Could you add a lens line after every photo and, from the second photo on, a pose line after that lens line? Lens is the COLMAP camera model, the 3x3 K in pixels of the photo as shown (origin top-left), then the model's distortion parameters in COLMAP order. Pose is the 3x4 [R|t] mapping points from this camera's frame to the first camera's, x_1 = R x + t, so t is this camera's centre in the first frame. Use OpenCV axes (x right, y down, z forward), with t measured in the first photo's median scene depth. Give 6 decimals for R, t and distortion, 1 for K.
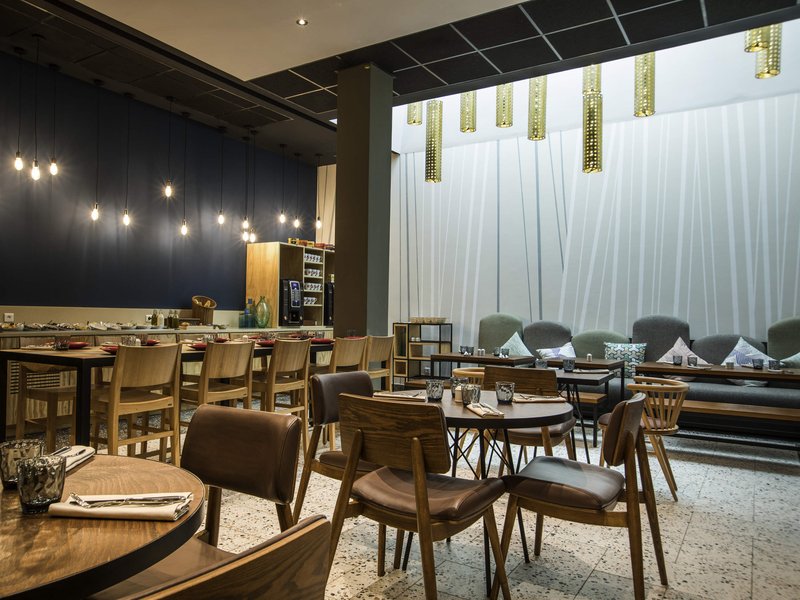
lens RADIAL K [[582.7, 0, 400.0], [0, 582.7, 300.0], [0, 0, 1]] dist [-0.027840, 0.000184]
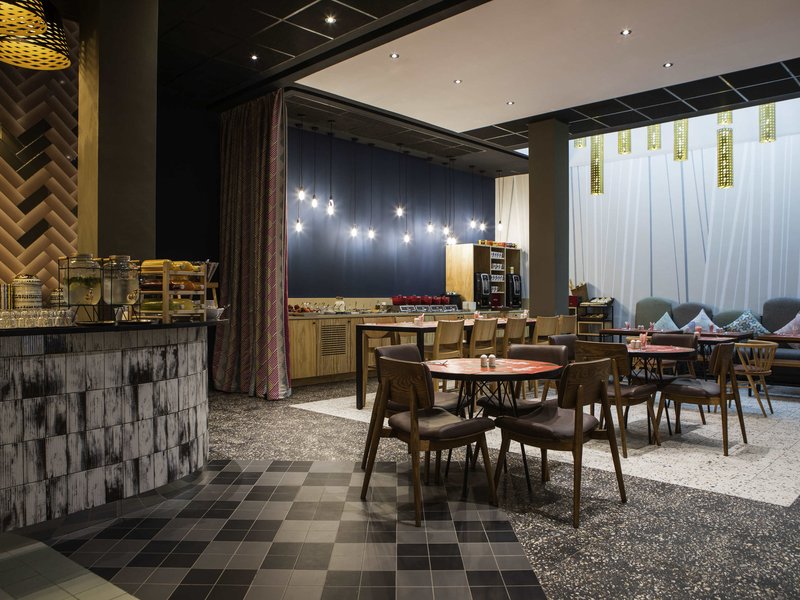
lens RADIAL K [[618.3, 0, 414.8], [0, 618.3, 297.6], [0, 0, 1]] dist [-0.122346, 0.102095]
pose [[0.979369, -0.017397, -0.201332, -0.068895], [0.022561, 0.999472, 0.023381, -0.017892], [0.200819, -0.027441, 0.979244, -0.388494]]
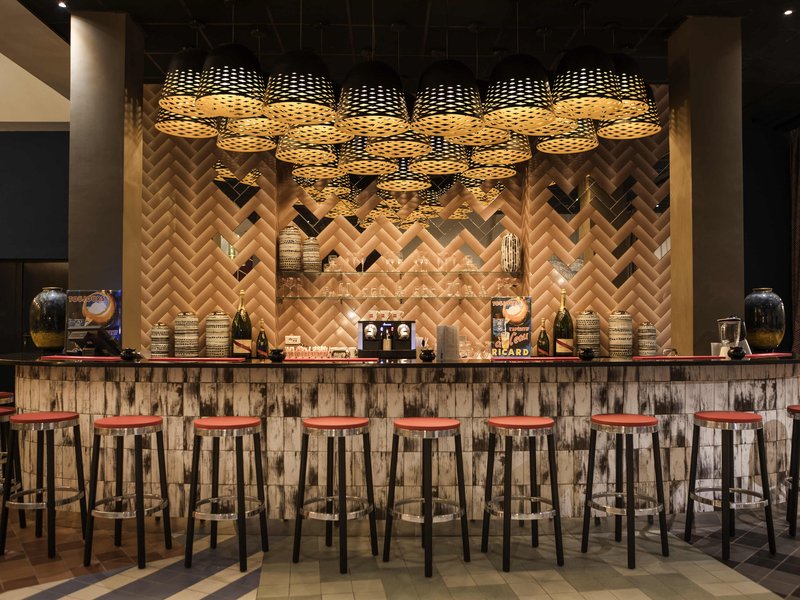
lens RADIAL K [[702.4, 0, 400.0], [0, 702.4, 300.0], [0, 0, 1]] dist [-0.007347, -0.008420]
pose [[0.548985, -0.038231, -0.834957, -0.018176], [0.027841, 0.999235, -0.027448, -0.035206], [0.835368, -0.008178, 0.549630, -0.568361]]
